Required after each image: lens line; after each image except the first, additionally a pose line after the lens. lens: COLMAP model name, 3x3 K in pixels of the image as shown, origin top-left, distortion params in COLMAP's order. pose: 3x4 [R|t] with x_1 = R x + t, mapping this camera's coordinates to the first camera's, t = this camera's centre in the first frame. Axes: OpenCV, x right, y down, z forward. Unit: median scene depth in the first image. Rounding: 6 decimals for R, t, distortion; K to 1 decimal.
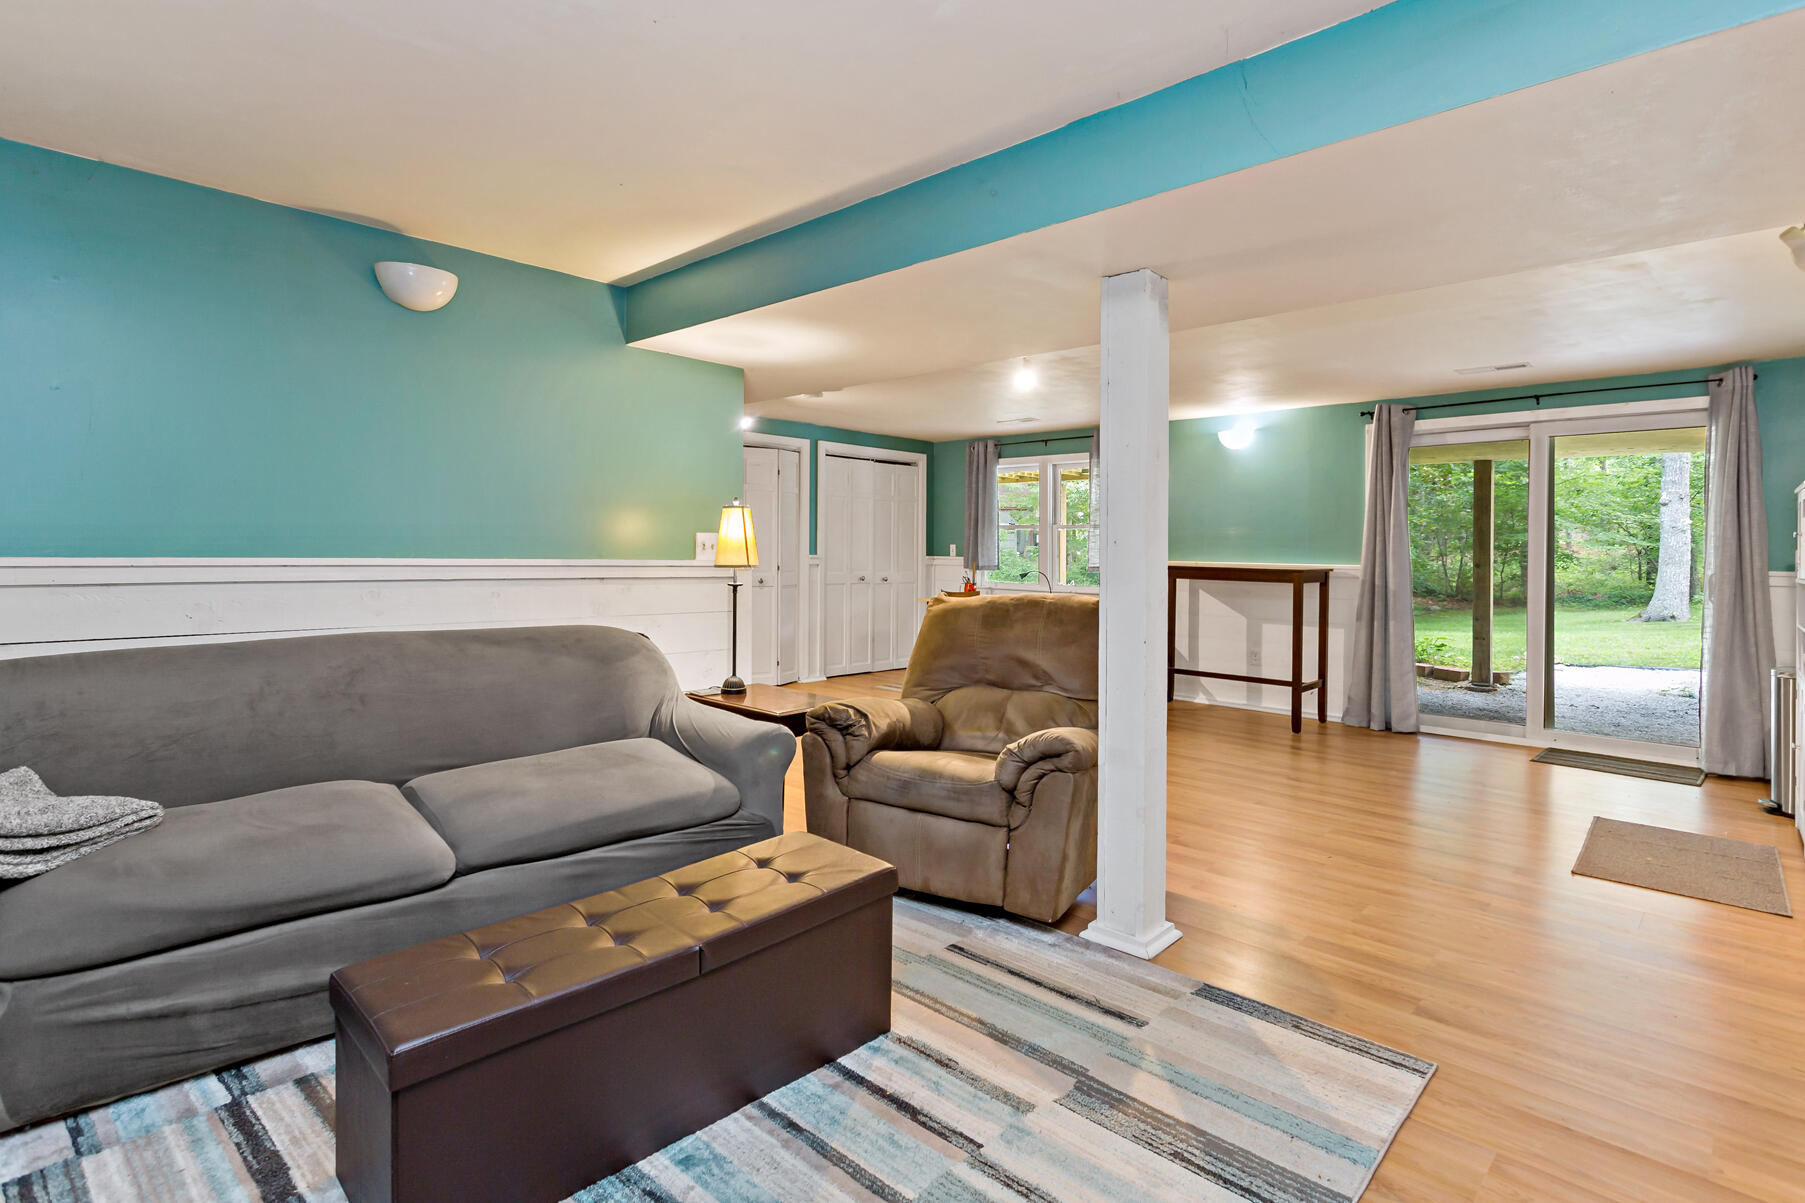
lens RADIAL K [[908.9, 0, 902.5], [0, 908.9, 552.6], [0, 0, 1]] dist [0.000000, -0.000067]
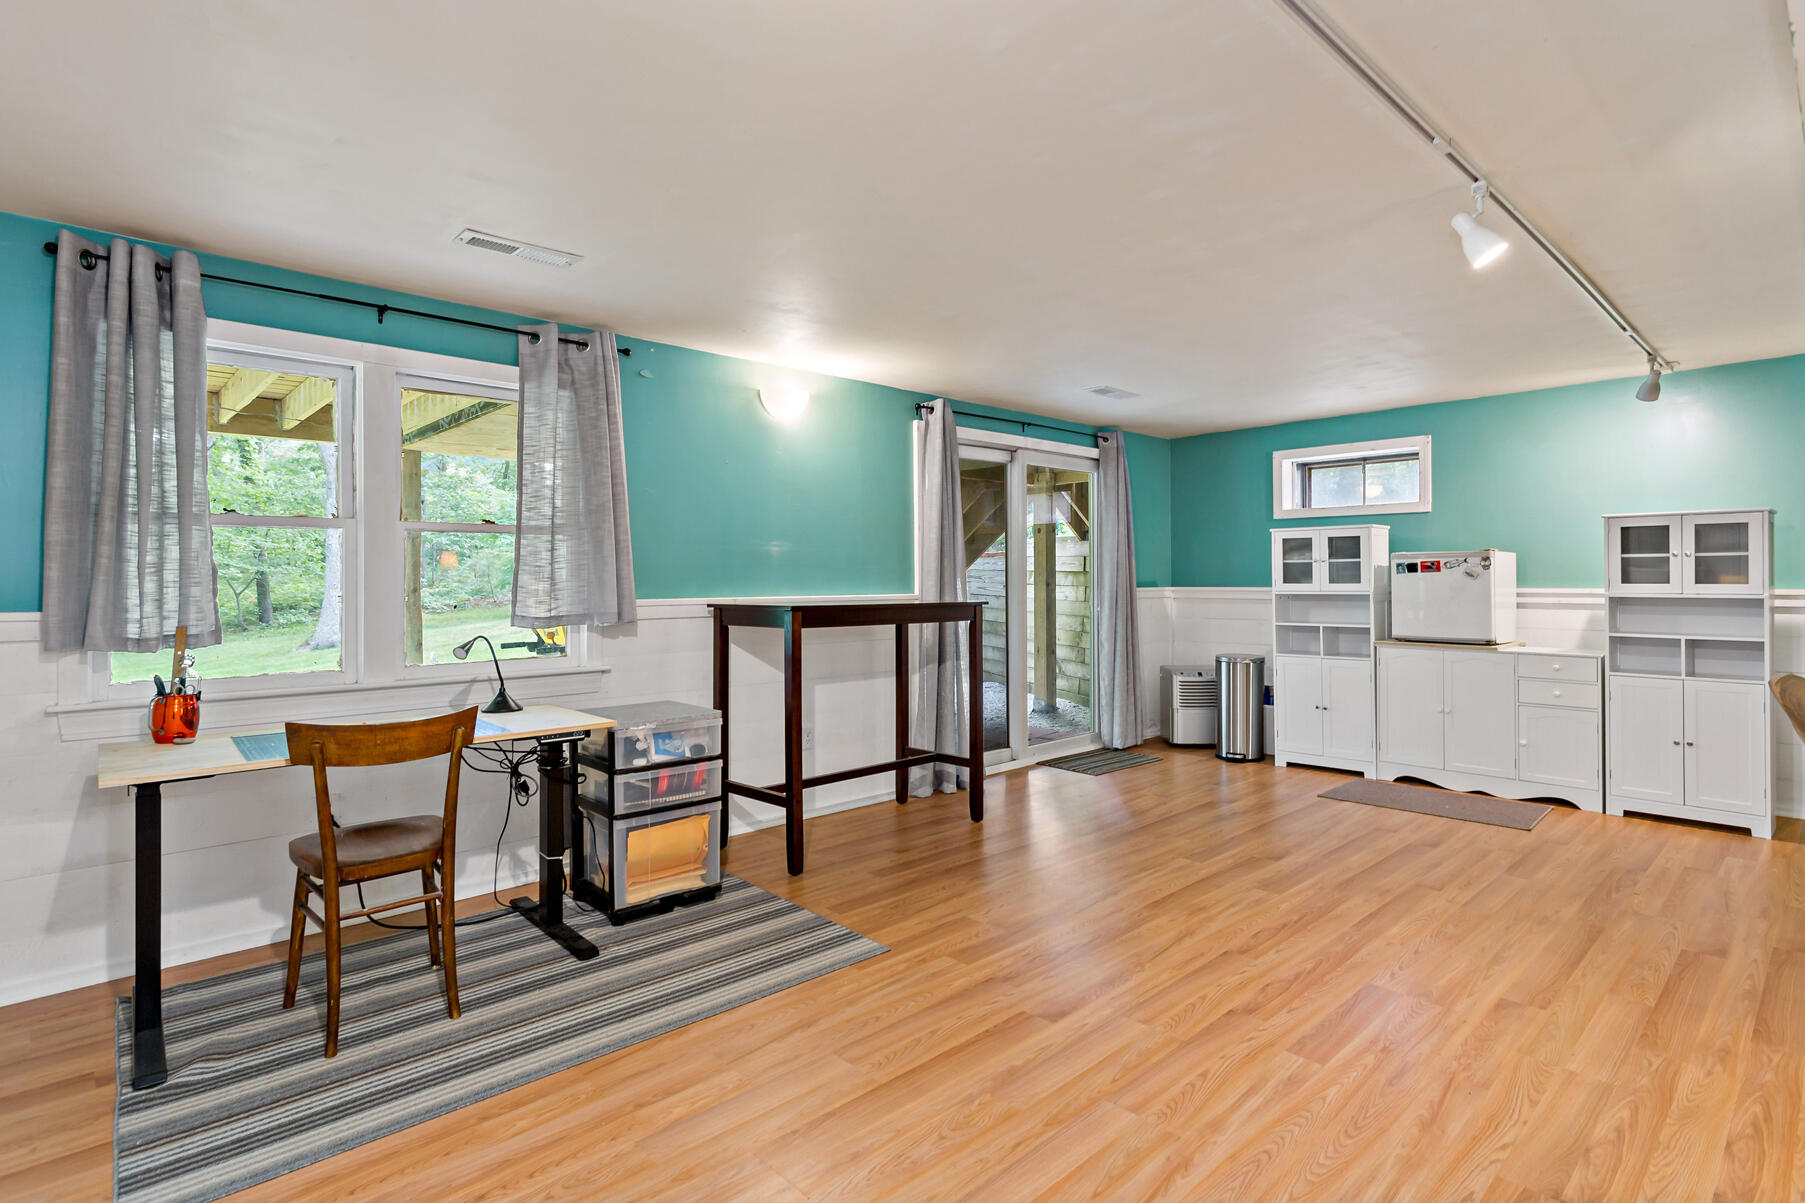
lens RADIAL K [[908.9, 0, 902.5], [0, 908.9, 552.6], [0, 0, 1]] dist [0.000000, -0.000067]
pose [[0.052682, 0.019009, 0.998430, -0.296635], [0.008247, 0.999776, -0.019470, -0.005238], [-0.998577, 0.009260, 0.052514, 0.948869]]
